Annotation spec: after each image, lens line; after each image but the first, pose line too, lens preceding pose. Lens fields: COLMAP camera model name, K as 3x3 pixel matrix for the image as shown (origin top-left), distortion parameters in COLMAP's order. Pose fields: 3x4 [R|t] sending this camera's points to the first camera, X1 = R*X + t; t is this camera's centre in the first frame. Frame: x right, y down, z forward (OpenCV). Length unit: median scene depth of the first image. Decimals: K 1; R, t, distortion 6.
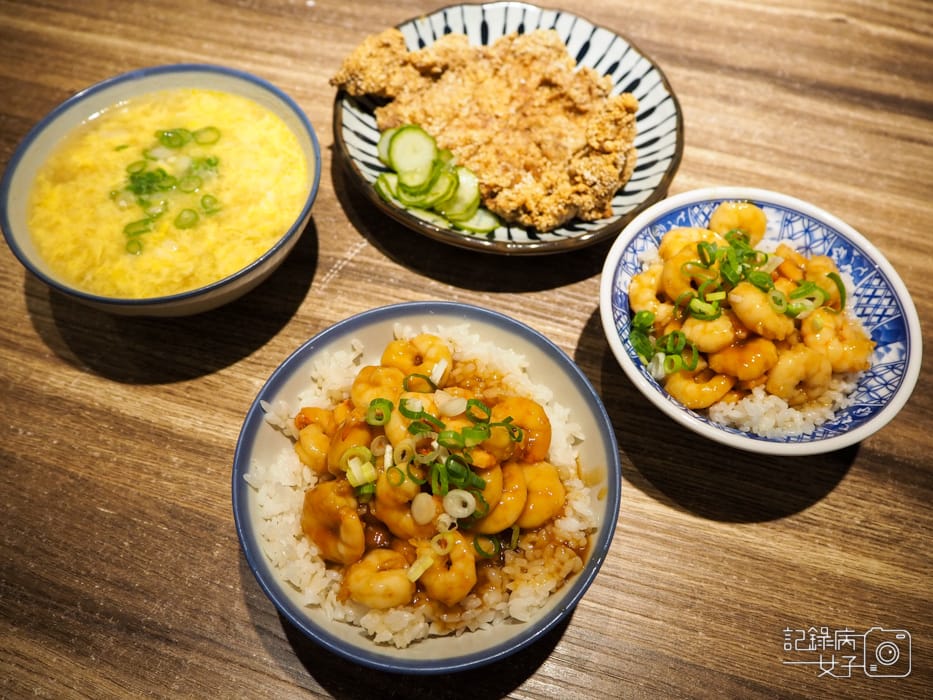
lens RADIAL K [[796.5, 0, 463.9], [0, 796.5, 345.6], [0, 0, 1]] dist [-0.036804, 0.016172]
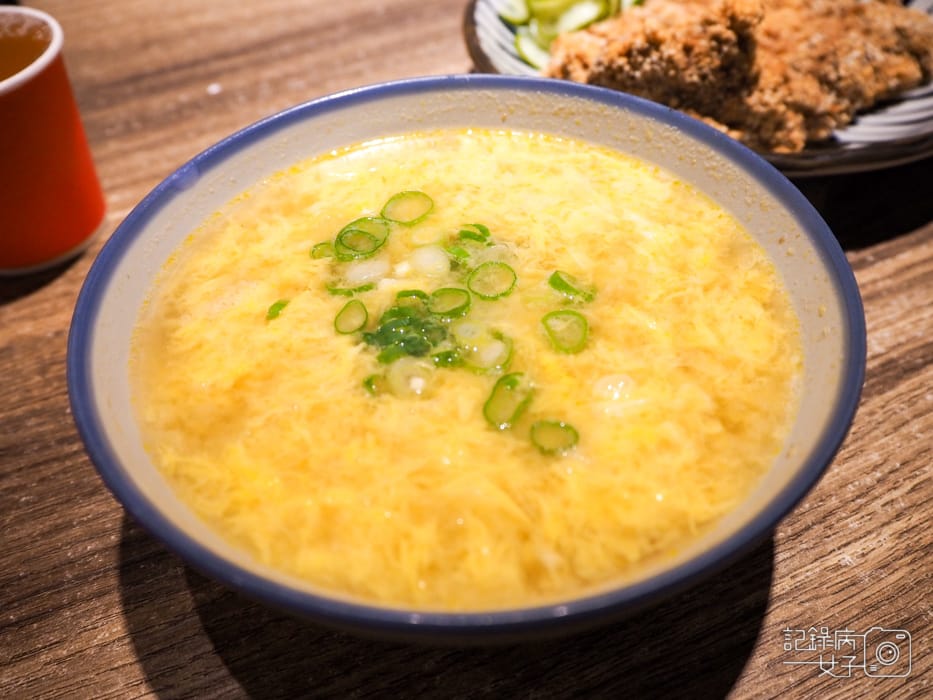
lens RADIAL K [[796.5, 0, 463.1], [0, 796.5, 347.1], [0, 0, 1]] dist [-0.036804, 0.016172]
pose [[0.757420, -0.503971, 0.415125, -0.531491], [0.582496, 0.808798, -0.080899, -0.138985], [-0.294982, 0.303083, 0.906160, 0.581100]]
